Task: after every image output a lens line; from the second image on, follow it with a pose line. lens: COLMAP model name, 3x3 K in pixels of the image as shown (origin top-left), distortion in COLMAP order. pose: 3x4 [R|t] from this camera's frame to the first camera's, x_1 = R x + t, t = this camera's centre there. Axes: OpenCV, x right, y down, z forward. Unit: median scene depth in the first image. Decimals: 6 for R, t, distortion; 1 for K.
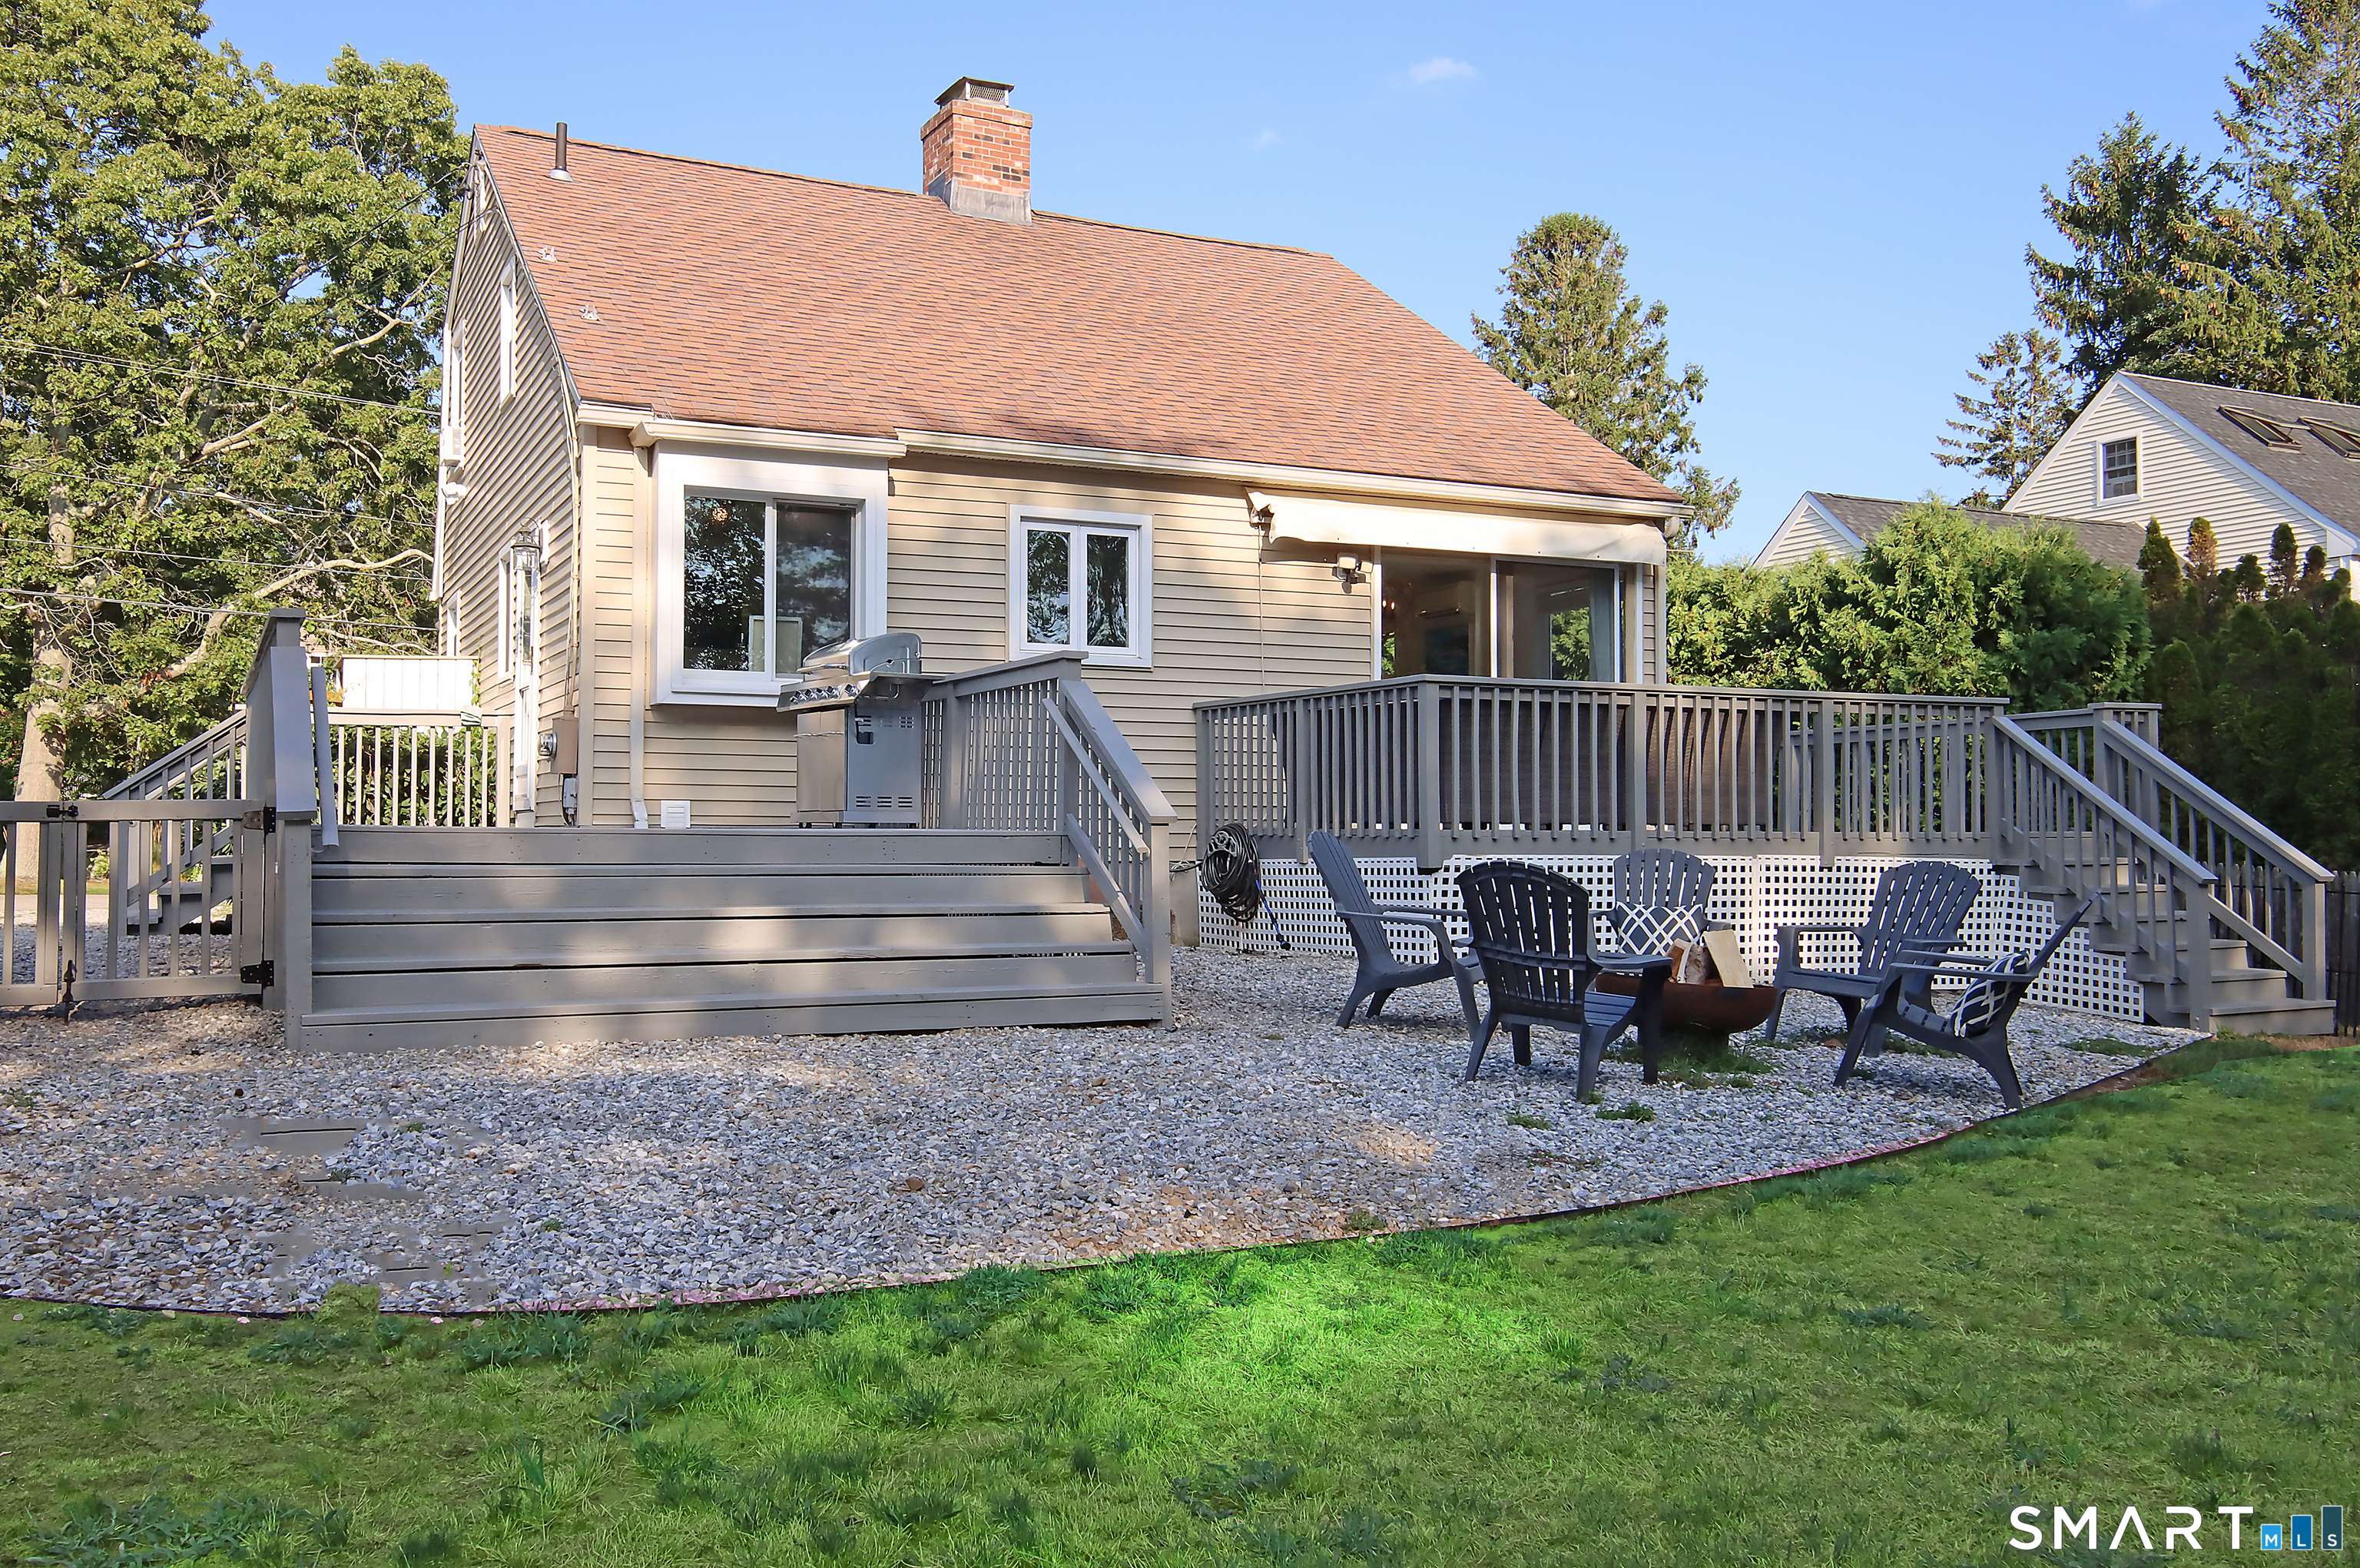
lens RADIAL K [[2050.6, 0, 1180.0], [0, 2050.6, 784.0], [0, 0, 1]] dist [0.004349, 0.005522]
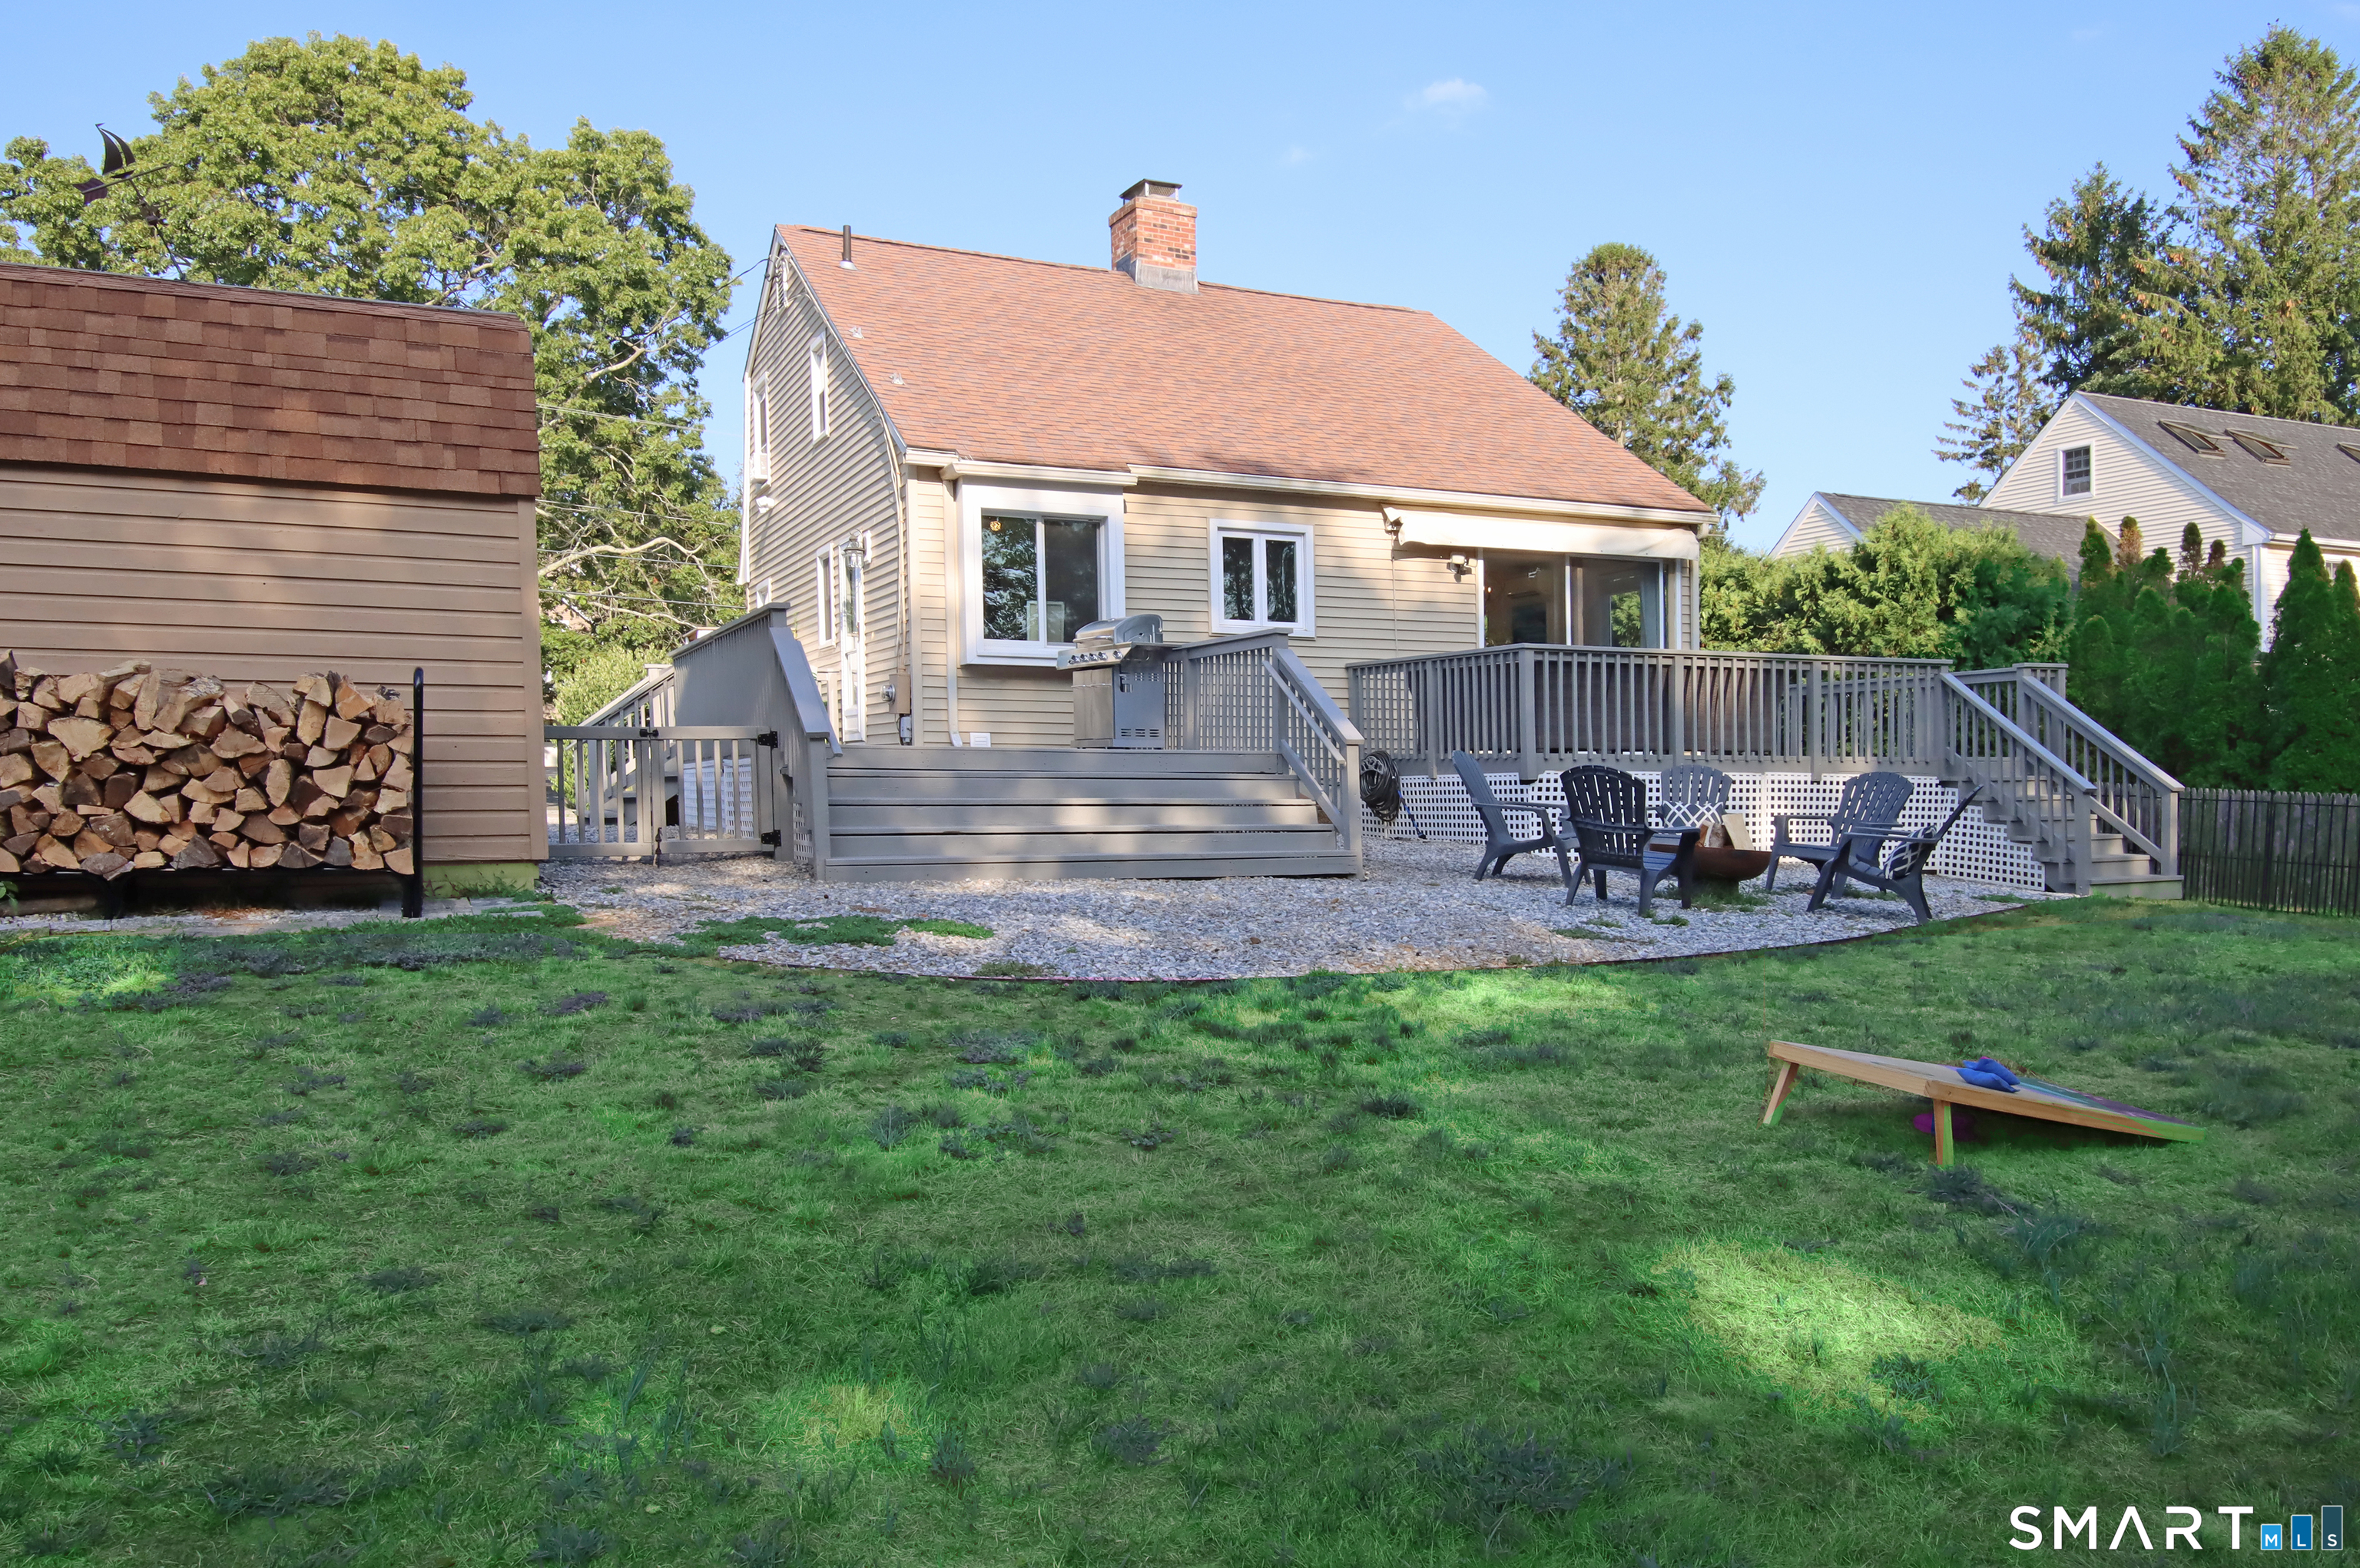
lens RADIAL K [[1809.1, 0, 1133.0], [0, 1809.1, 688.7], [0, 0, 1]] dist [-0.007686, -0.010952]
pose [[0.997284, 0.000569, -0.073650, -0.036273], [-0.002378, 0.999698, -0.024474, 0.005639], [0.073613, 0.024583, 0.996984, -0.165103]]
